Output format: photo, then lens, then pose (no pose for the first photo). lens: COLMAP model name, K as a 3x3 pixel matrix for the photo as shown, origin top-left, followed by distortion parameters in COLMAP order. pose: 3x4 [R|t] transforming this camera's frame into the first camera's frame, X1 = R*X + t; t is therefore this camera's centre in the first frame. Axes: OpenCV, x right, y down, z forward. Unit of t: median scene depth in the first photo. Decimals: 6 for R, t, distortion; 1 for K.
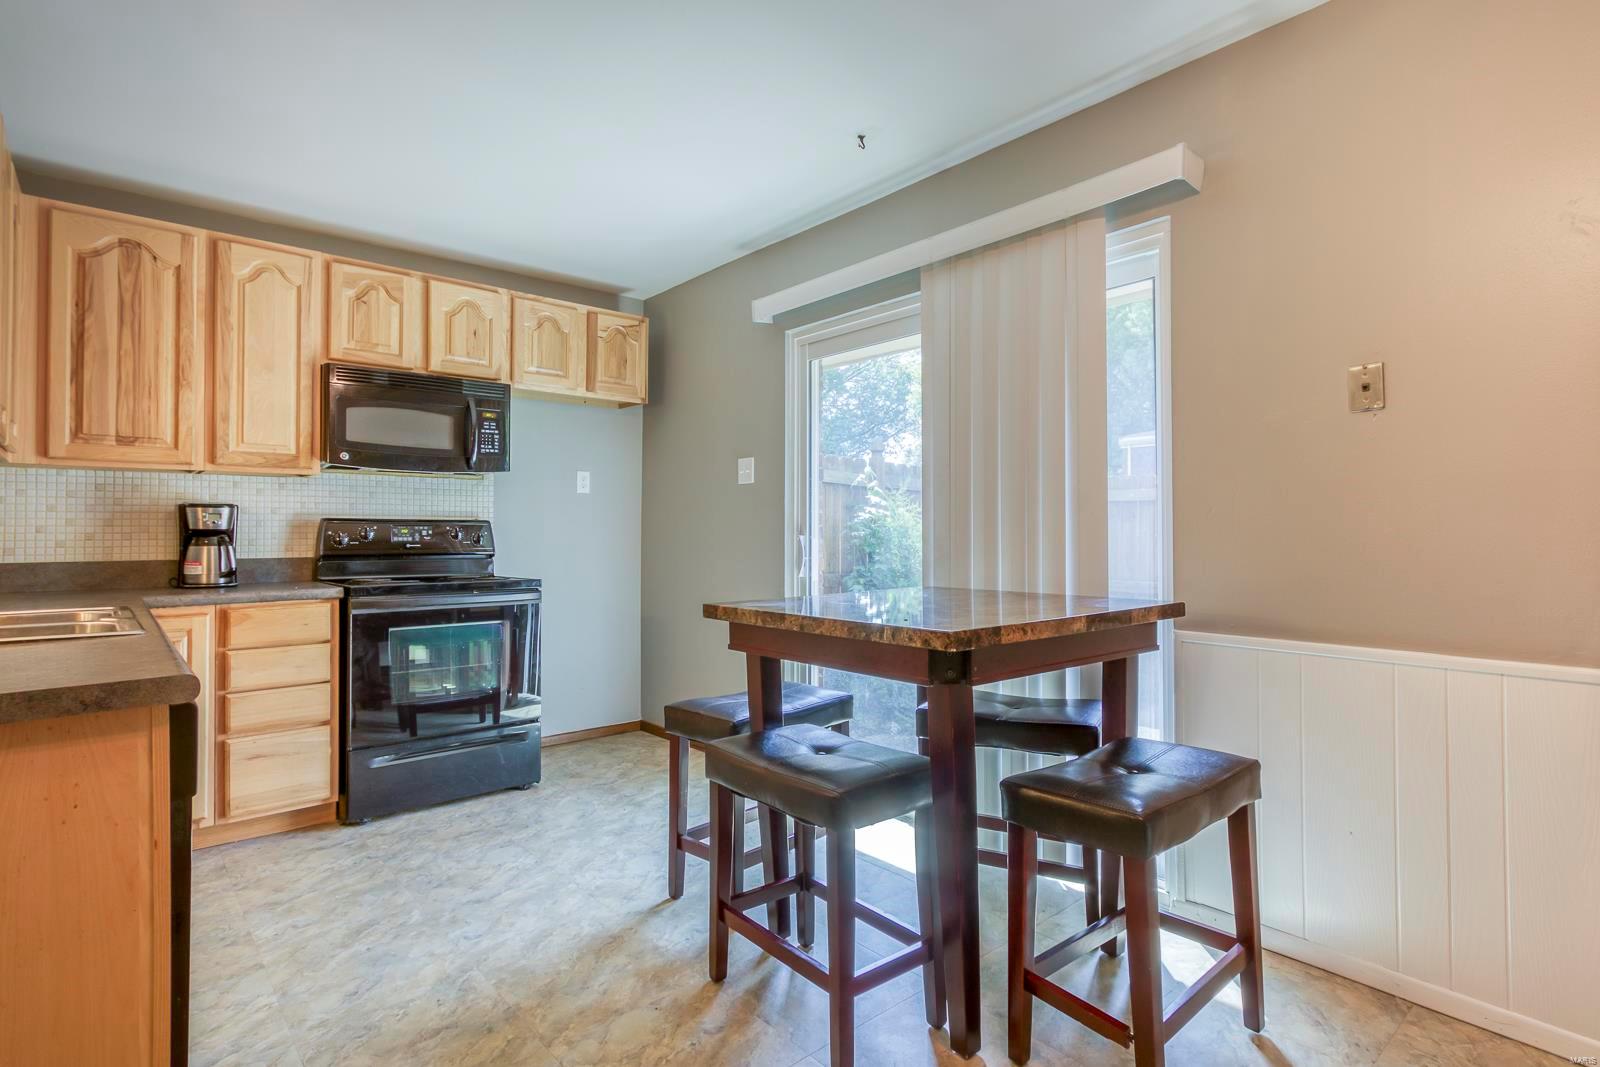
lens RADIAL K [[808.4, 0, 802.0], [0, 808.4, 521.9], [0, 0, 1]] dist [0.001468, -0.000029]
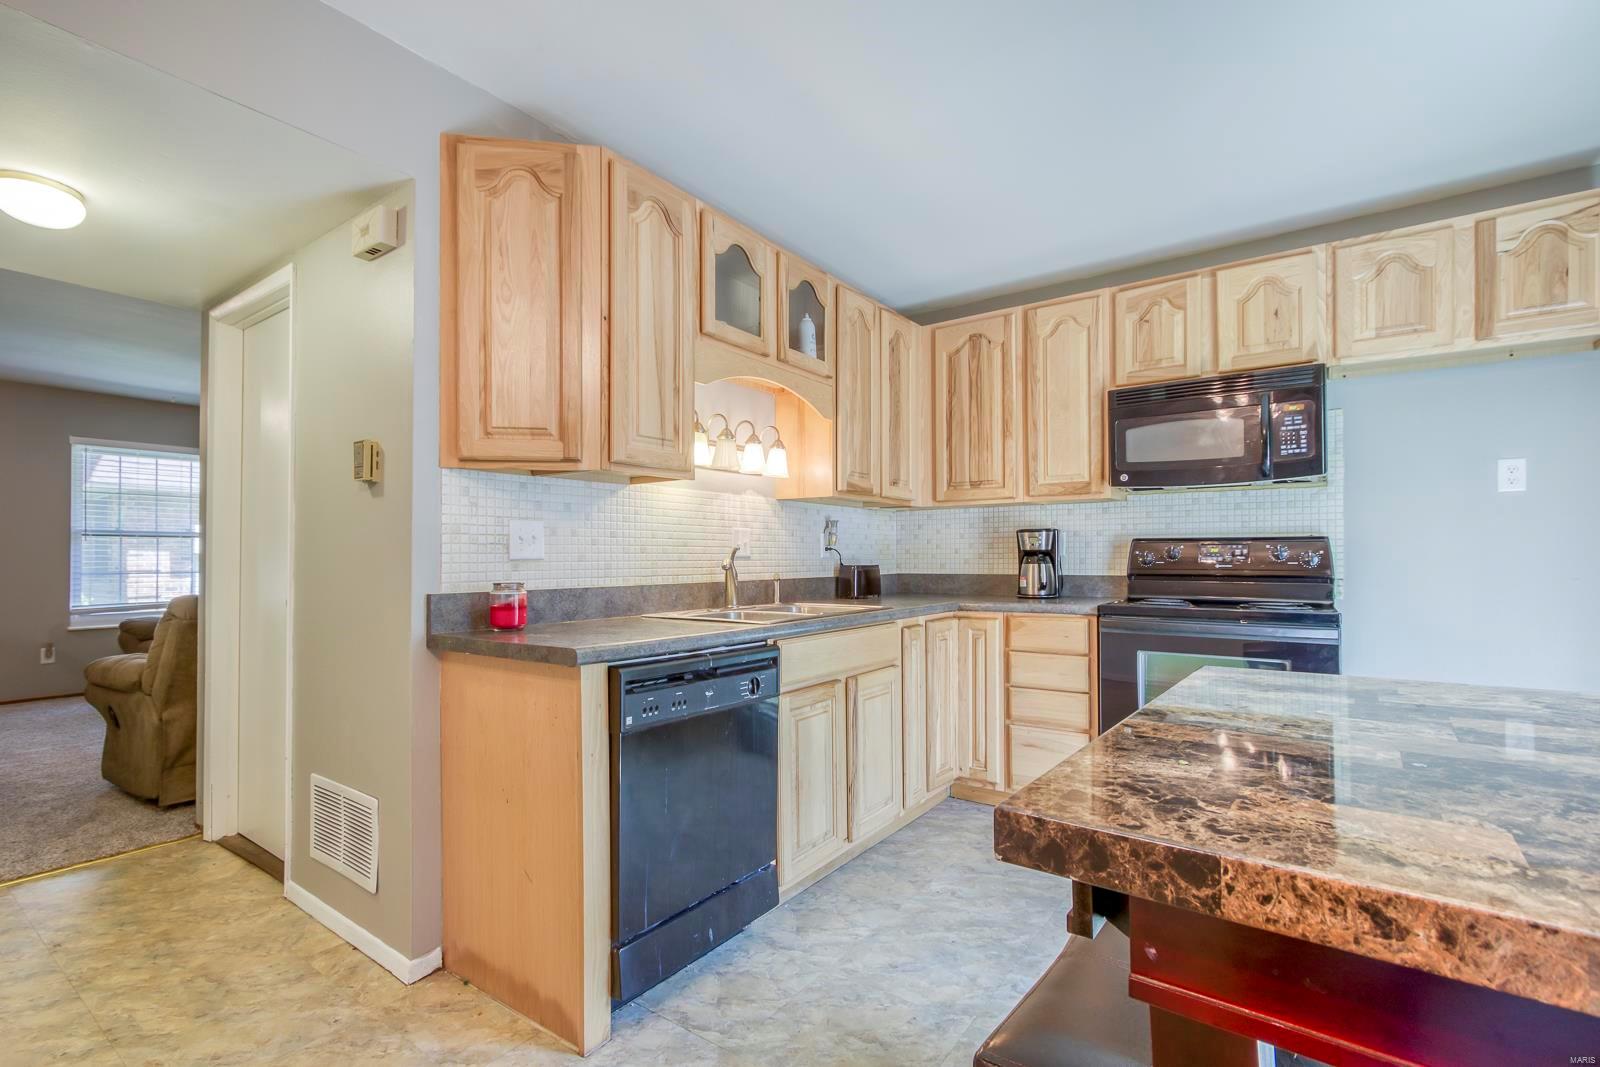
lens RADIAL K [[728.8, 0, 802.8], [0, 728.8, 546.7], [0, 0, 1]] dist [-0.001198, 0.000759]
pose [[0.233689, -0.010590, -0.972254, 0.240363], [0.018181, 0.999813, -0.006520, 0.004533], [0.972141, -0.016153, 0.233838, 0.390793]]
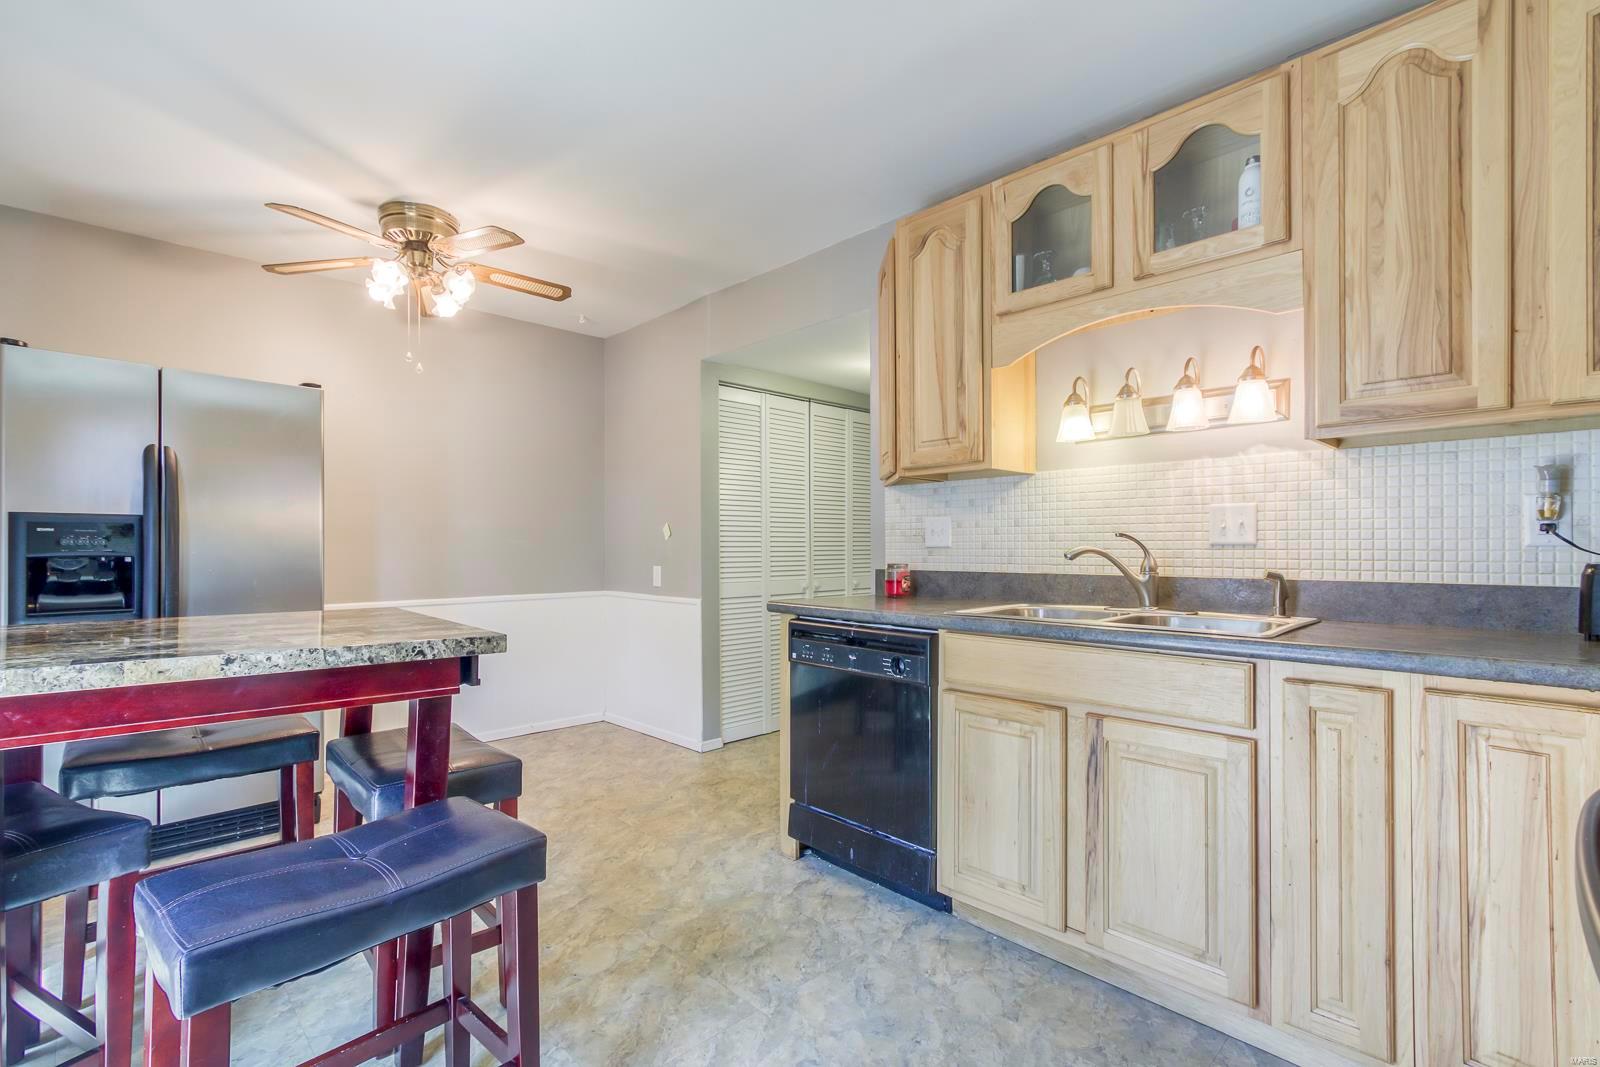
lens RADIAL K [[728.8, 0, 758.0], [0, 728.8, 546.8], [0, 0, 1]] dist [-0.001198, 0.000759]
pose [[-0.999670, 0.003685, -0.025433, -0.235339], [0.004086, 0.999868, -0.015754, 0.019936], [0.025372, -0.015853, -0.999552, 1.163390]]
